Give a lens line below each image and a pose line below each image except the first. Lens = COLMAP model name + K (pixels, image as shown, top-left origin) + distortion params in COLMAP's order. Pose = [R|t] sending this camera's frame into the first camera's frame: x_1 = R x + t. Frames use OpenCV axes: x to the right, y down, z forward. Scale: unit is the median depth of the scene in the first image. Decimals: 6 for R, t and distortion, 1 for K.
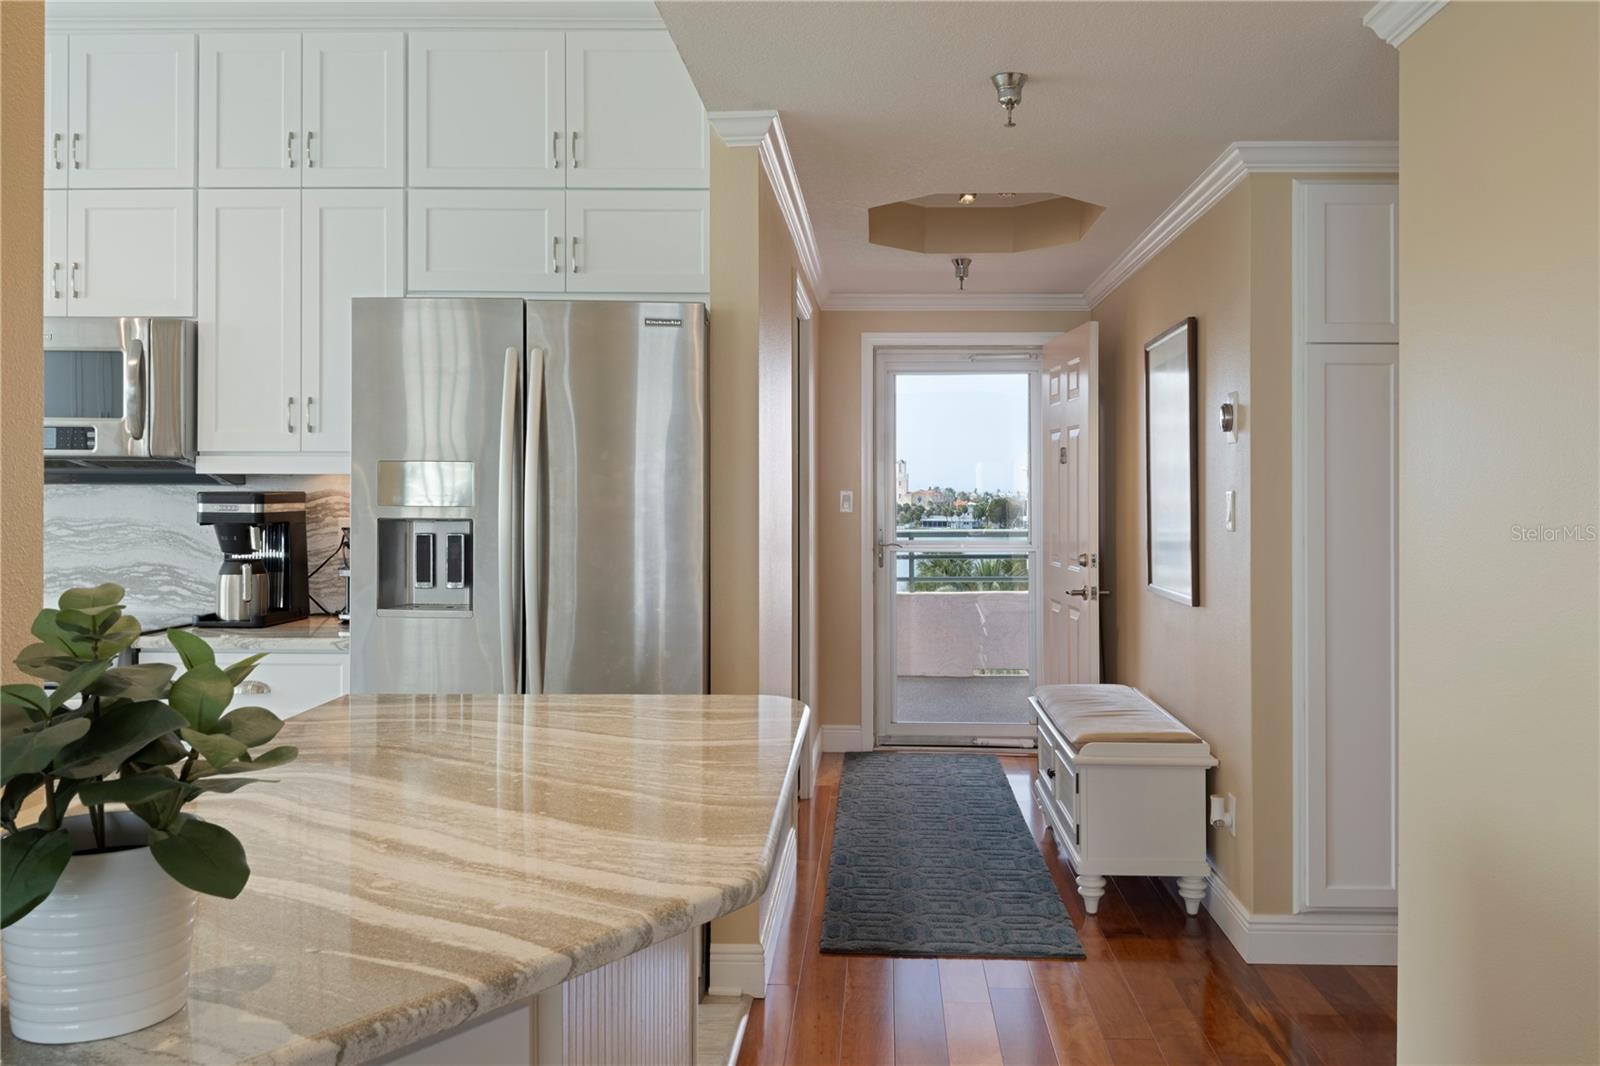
lens RADIAL K [[1307.1, 0, 825.5], [0, 1307.1, 498.9], [0, 0, 1]] dist [0.054402, -0.089513]
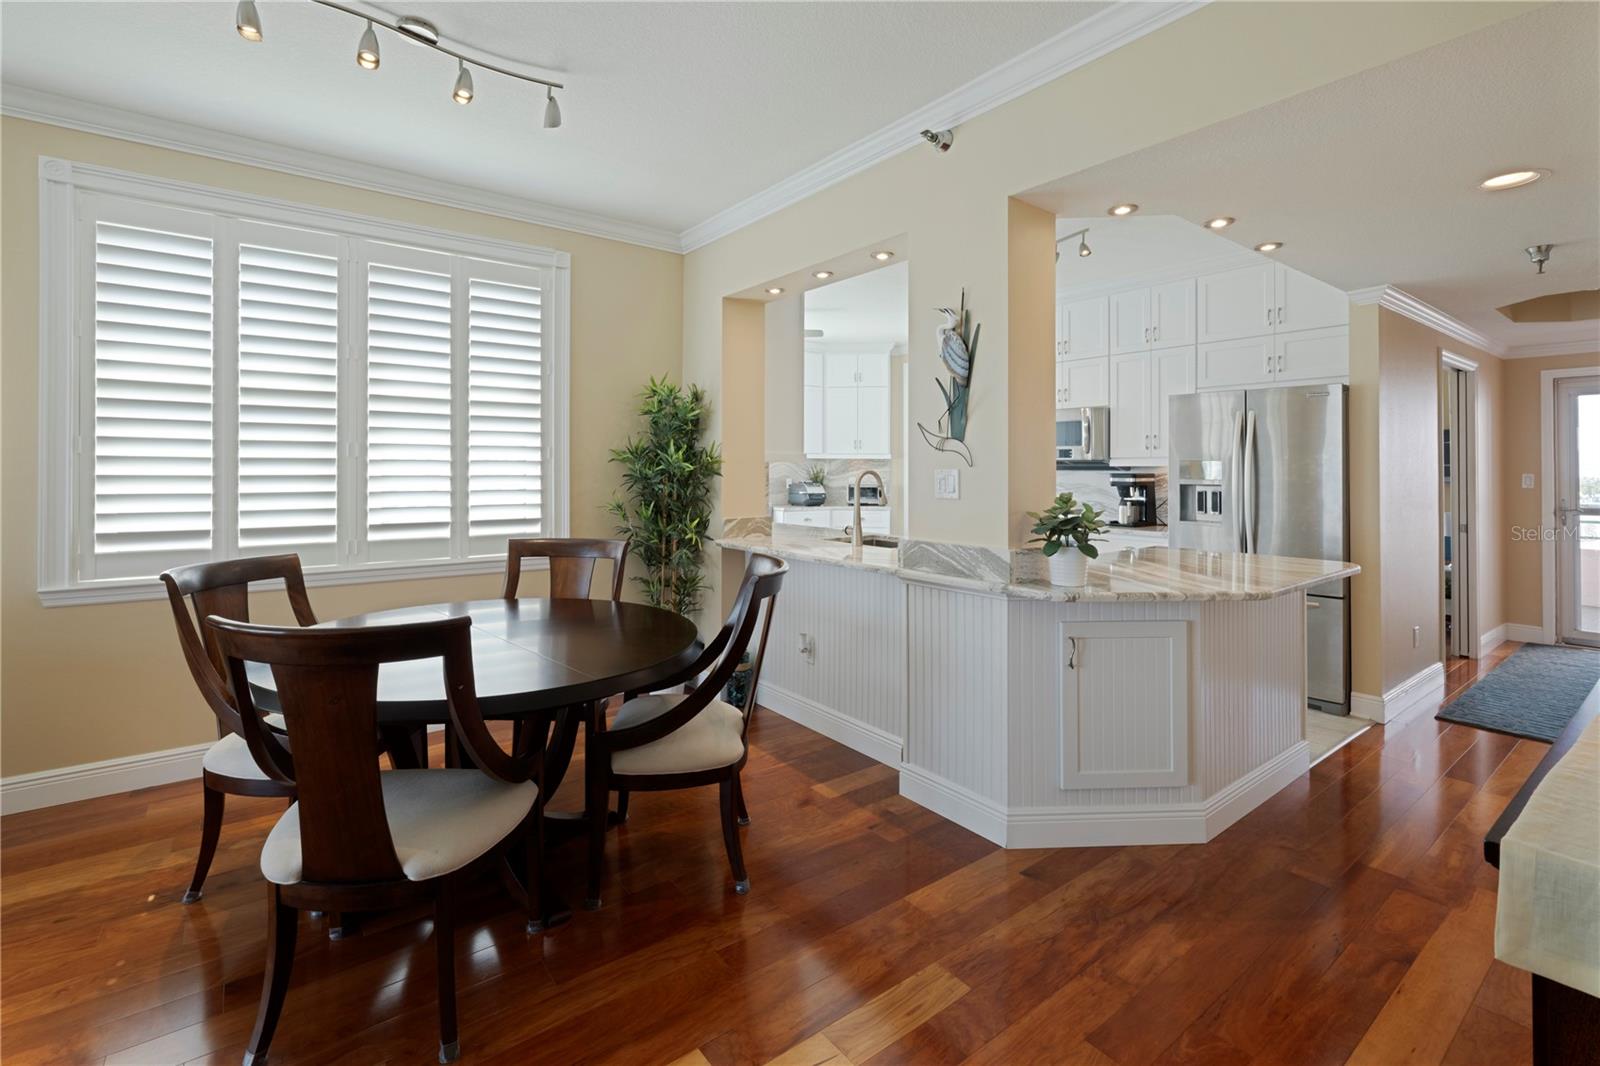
lens RADIAL K [[724.8, 0, 774.9], [0, 724.8, 454.6], [0, 0, 1]] dist [-0.004829, 0.001741]
pose [[0.619009, -0.018419, -0.785168, 0.227211], [-0.007084, 0.999553, -0.029034, 0.003872], [0.785352, 0.023534, 0.618602, -0.387103]]
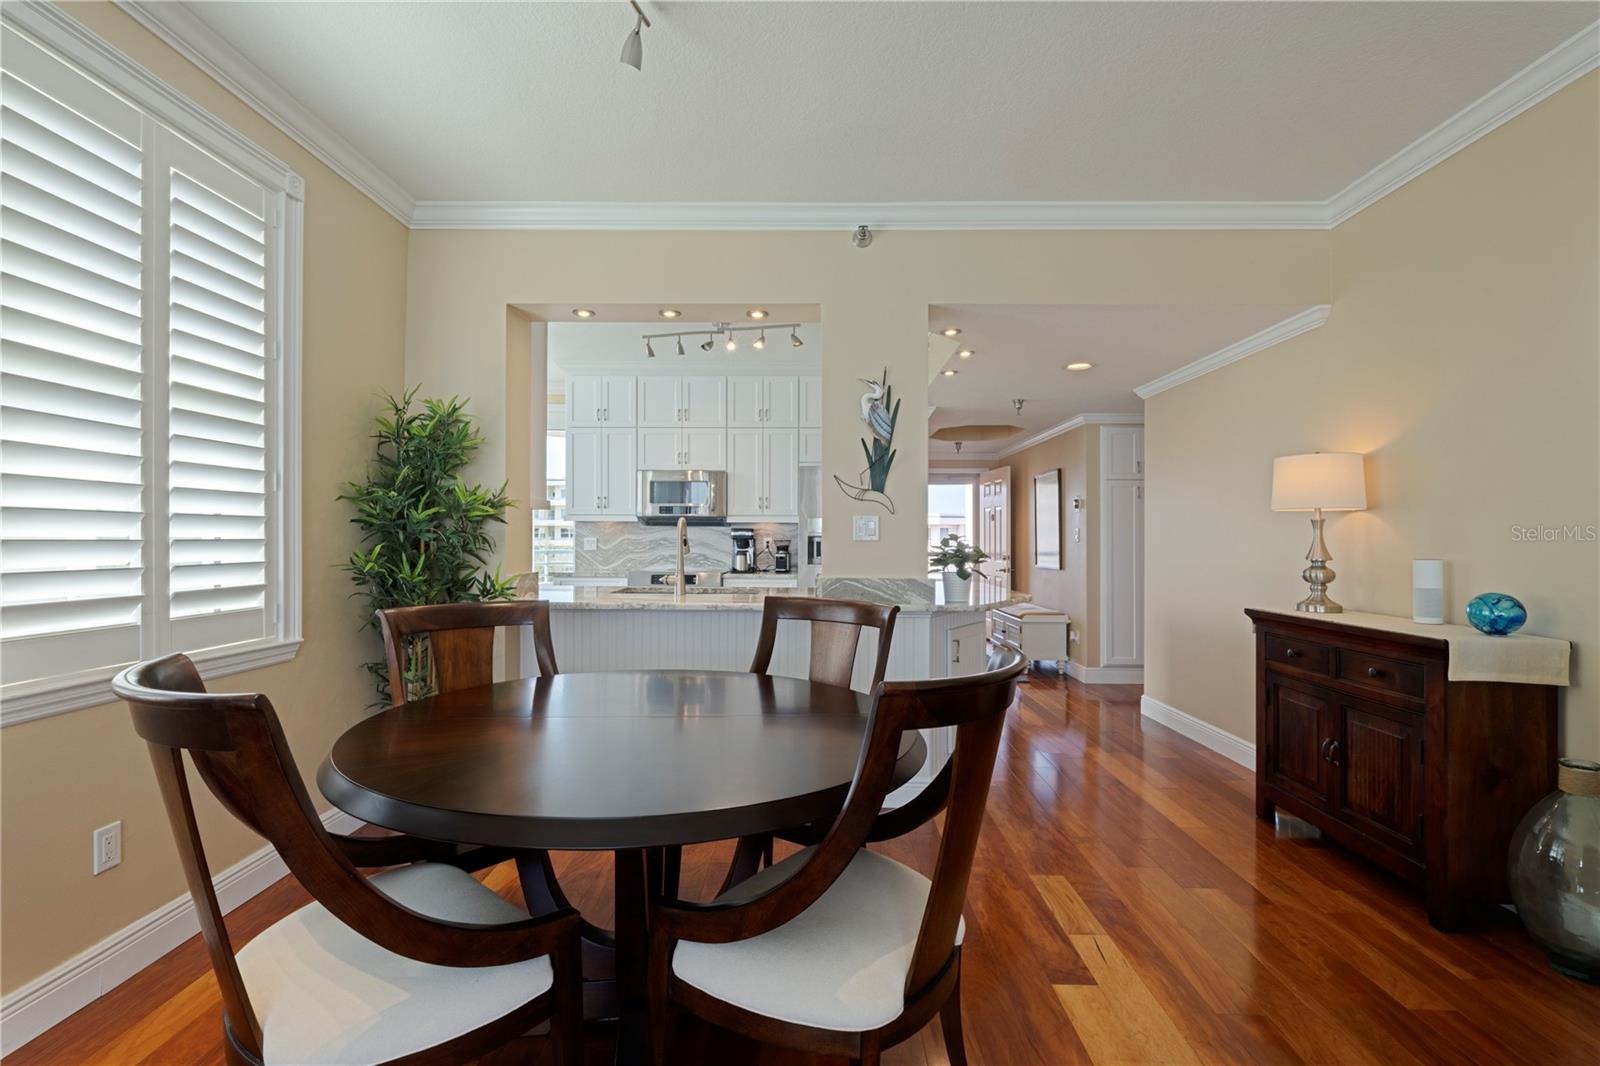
lens RADIAL K [[724.8, 0, 789.8], [0, 724.8, 537.6], [0, 0, 1]] dist [-0.004829, 0.001741]
pose [[0.999995, 0.001587, 0.002595, -0.370470], [-0.001565, 0.999965, -0.008205, 0.030954], [-0.002608, 0.008201, 0.999963, -0.683109]]
